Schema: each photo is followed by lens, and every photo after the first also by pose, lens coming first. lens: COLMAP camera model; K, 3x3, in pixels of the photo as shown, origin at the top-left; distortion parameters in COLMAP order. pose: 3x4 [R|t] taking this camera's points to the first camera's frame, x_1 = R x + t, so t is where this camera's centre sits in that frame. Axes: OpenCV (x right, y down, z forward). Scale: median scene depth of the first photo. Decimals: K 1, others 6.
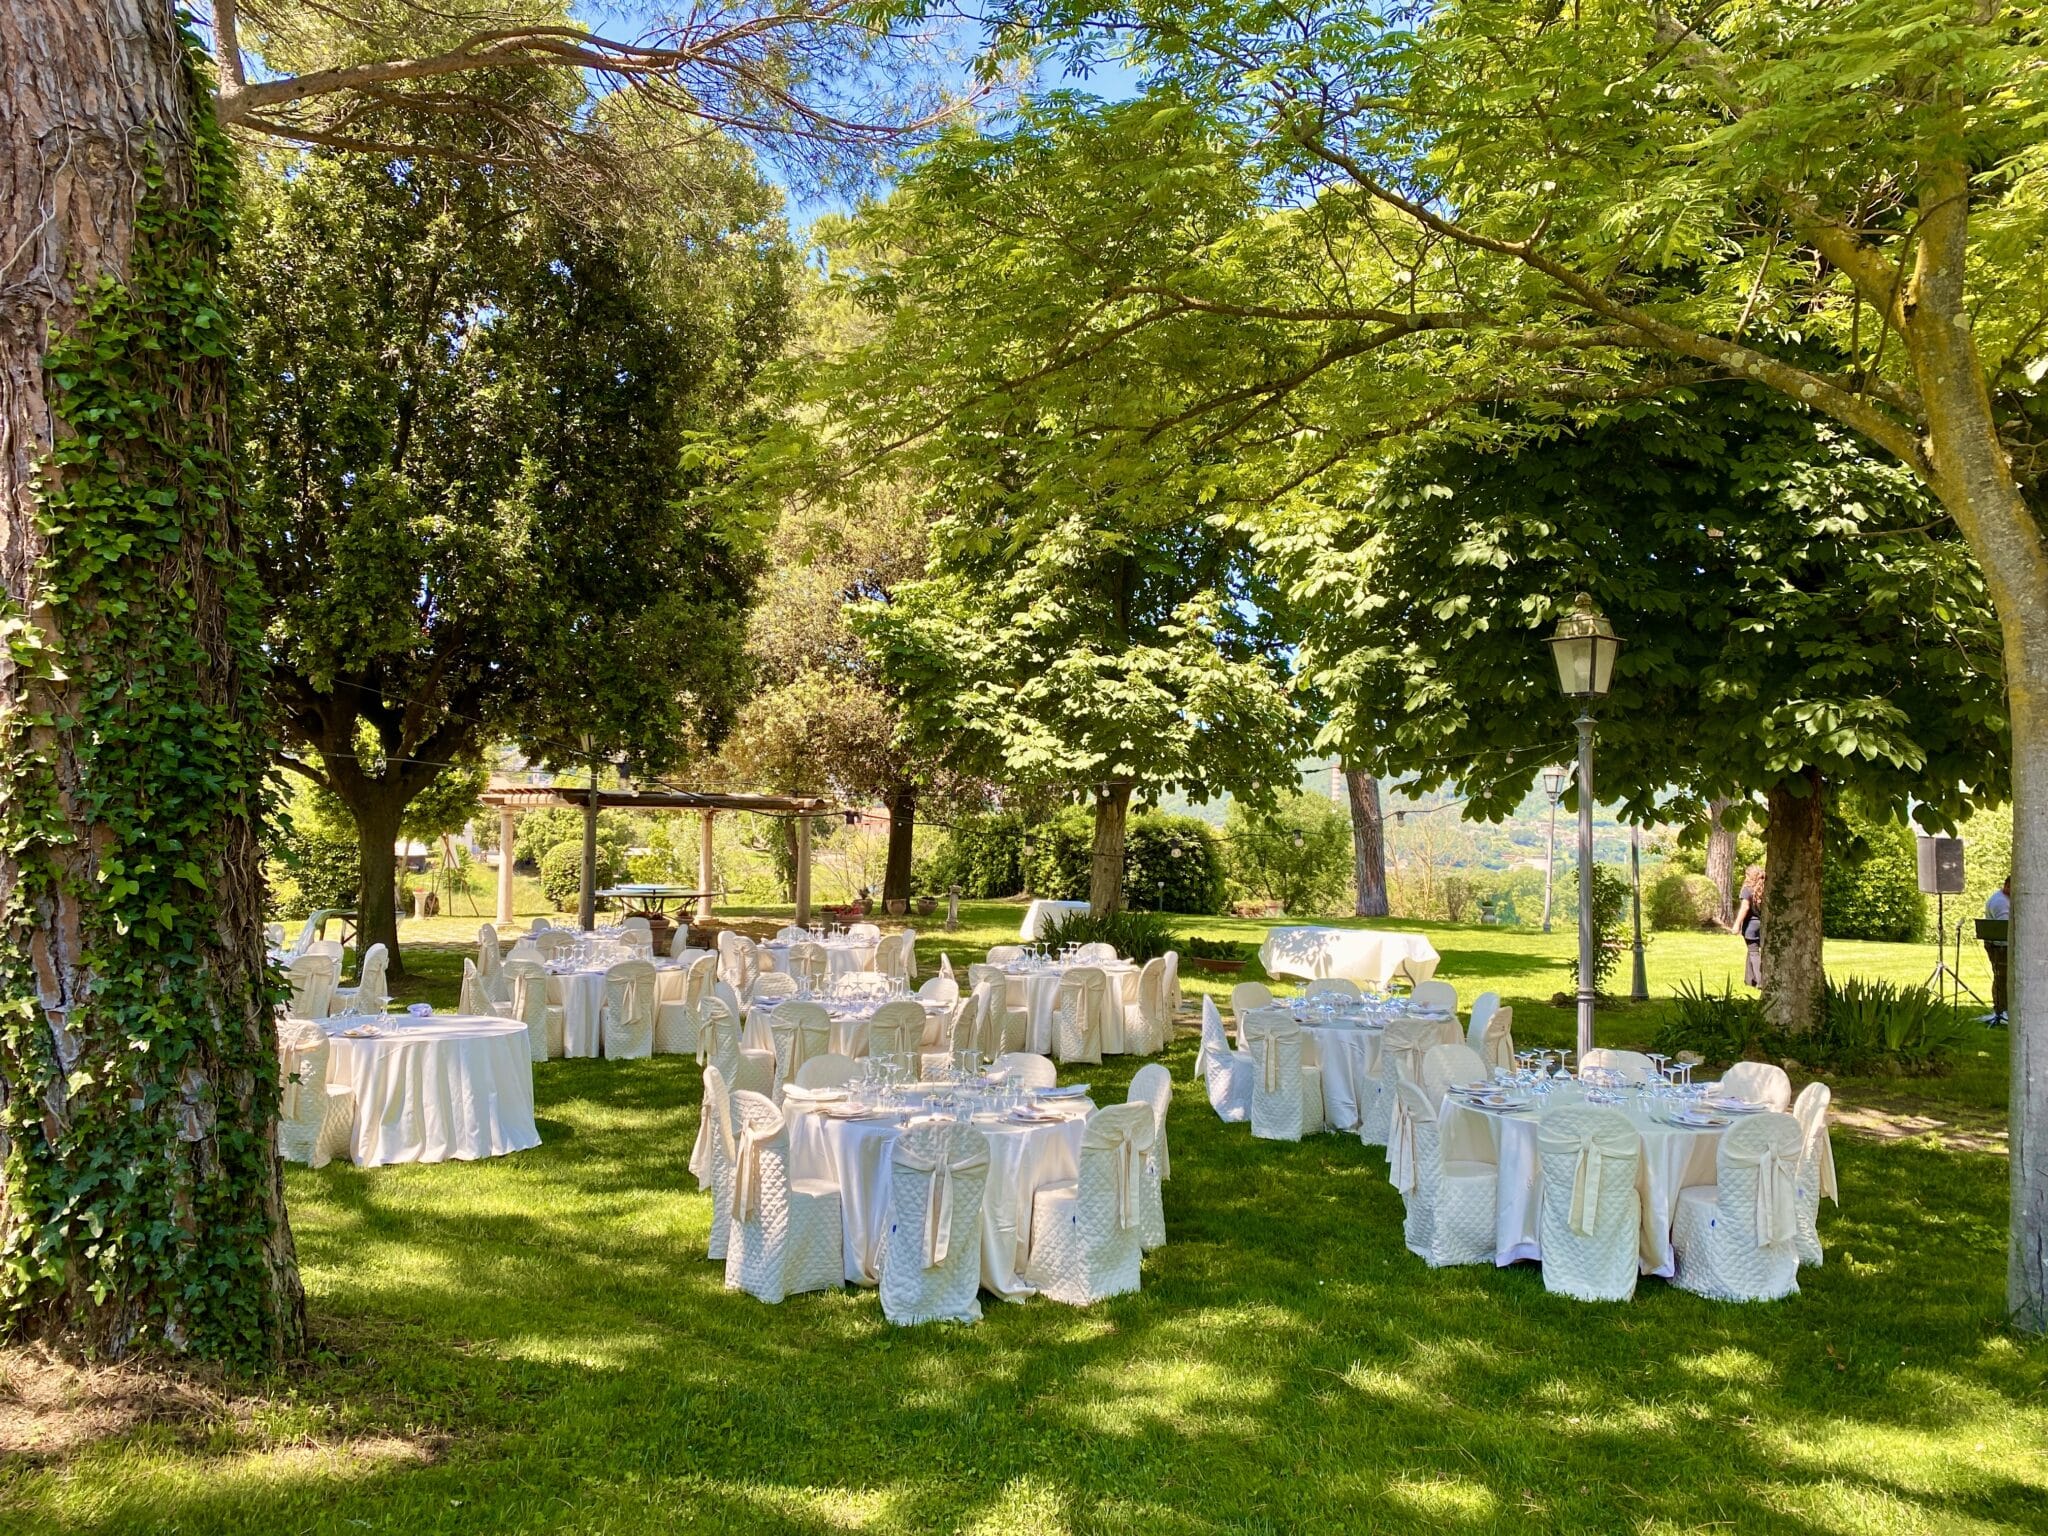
lens RADIAL K [[1564.8, 0, 1024.0], [0, 1564.8, 768.0], [0, 0, 1]] dist [0.141481, -0.270569]
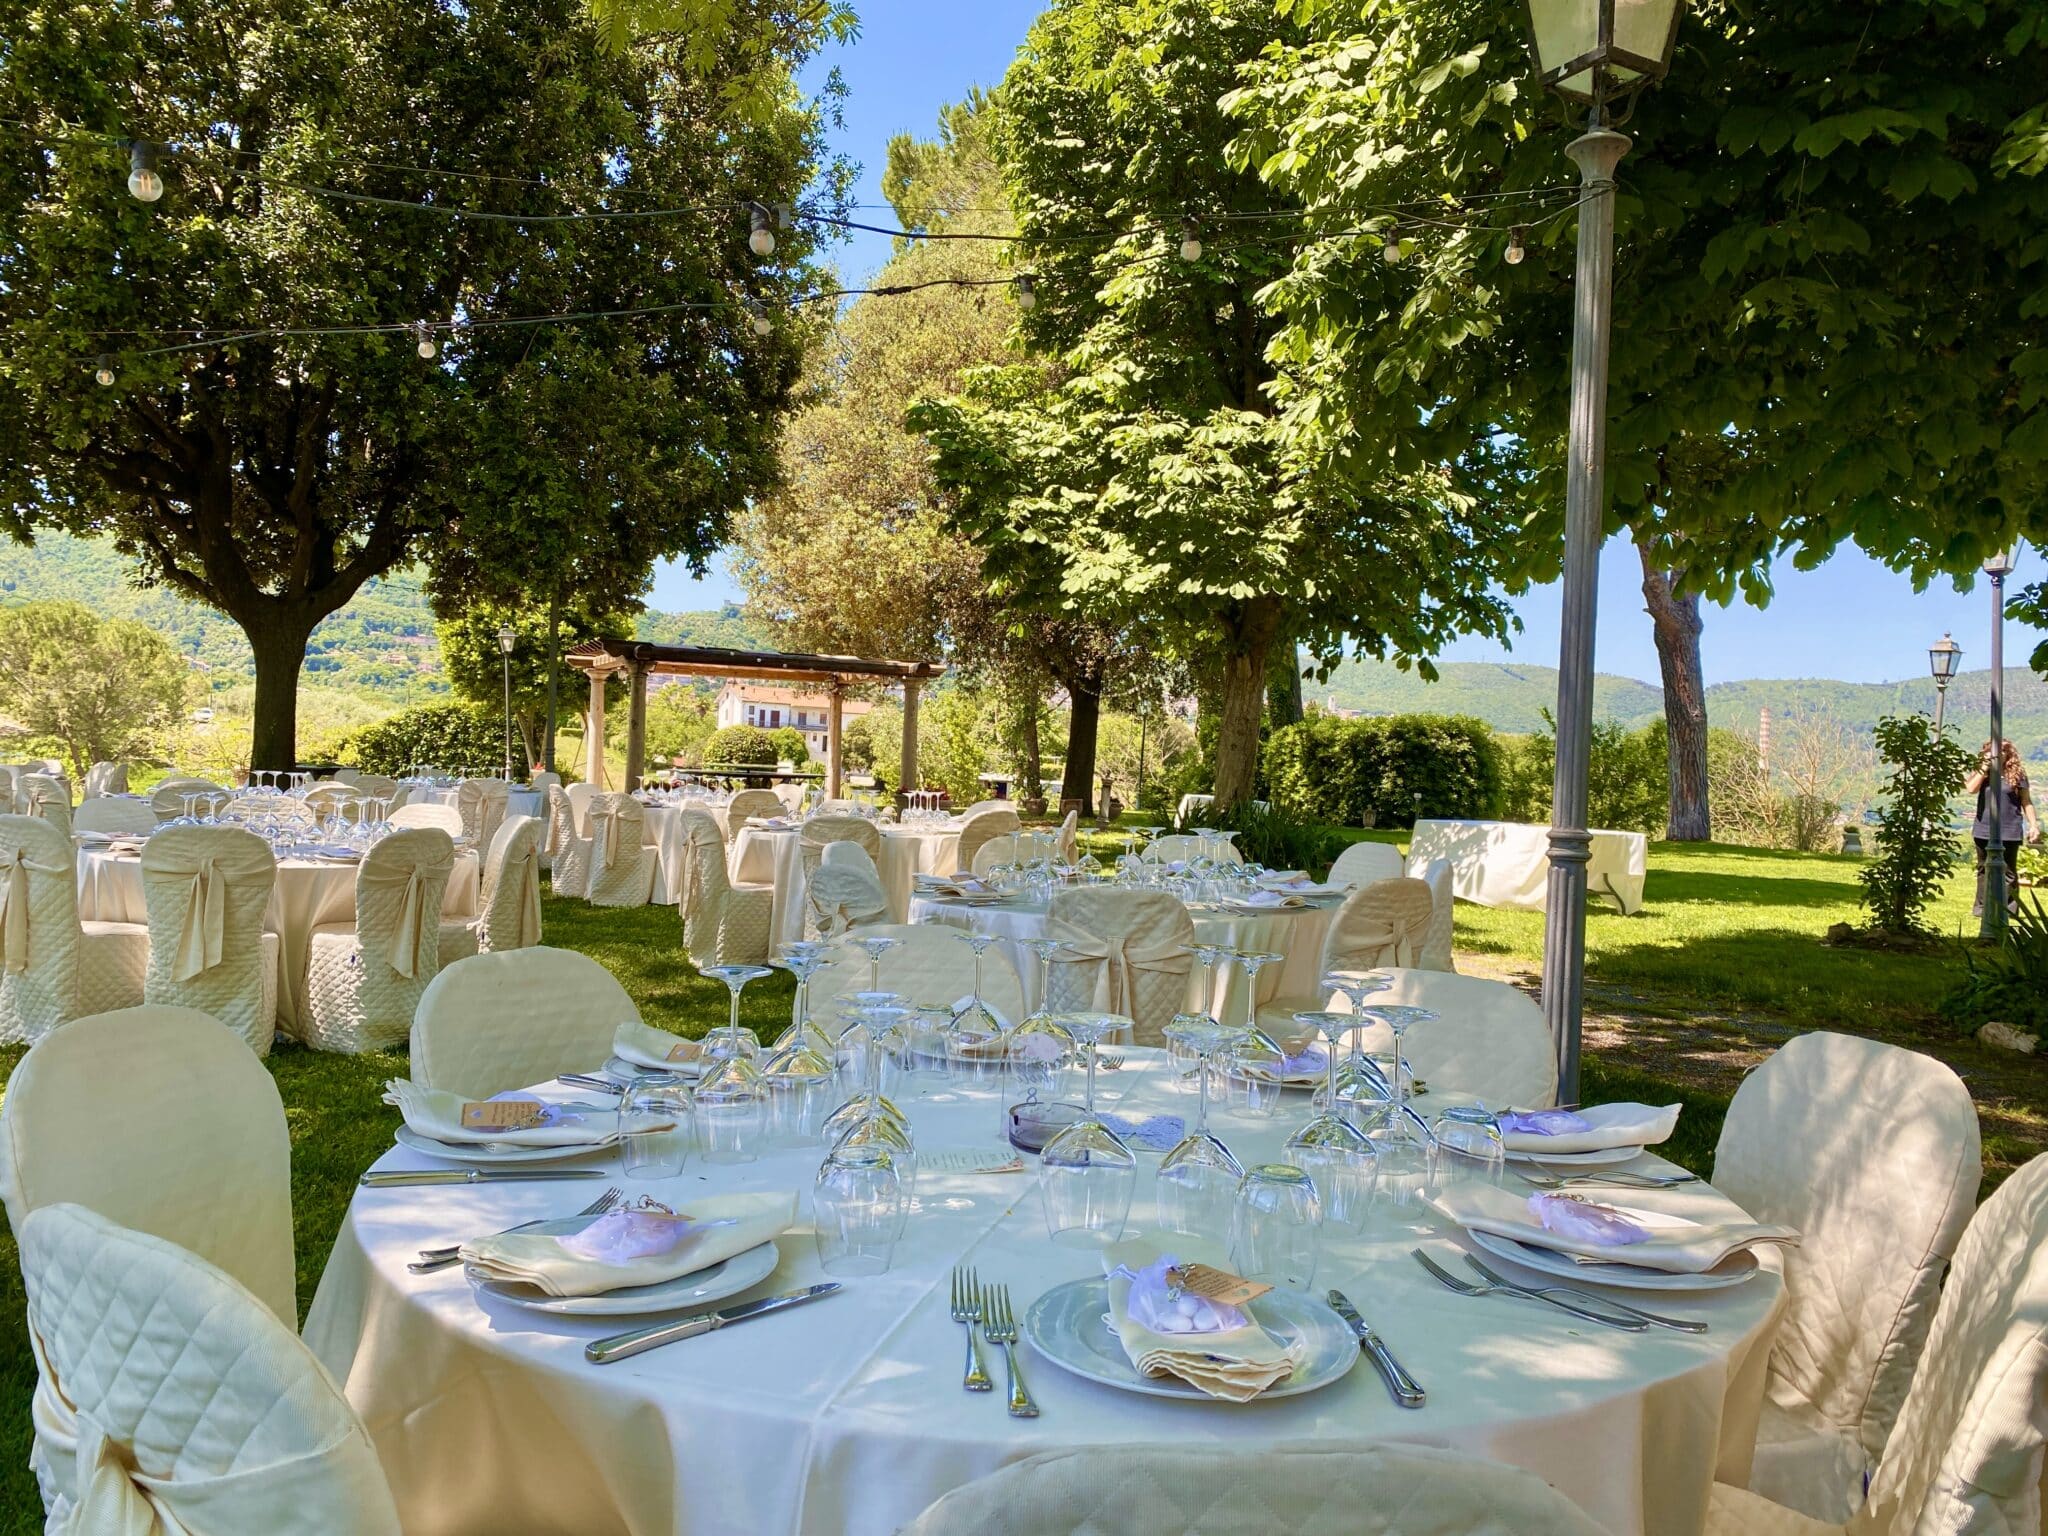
lens RADIAL K [[1564.8, 0, 1024.0], [0, 1564.8, 768.0], [0, 0, 1]] dist [0.141481, -0.270569]
pose [[0.969911, 0.024519, -0.242221, 0.145148], [-0.015250, 0.999081, 0.040065, 0.050182], [0.242981, -0.035166, 0.969393, 0.266992]]
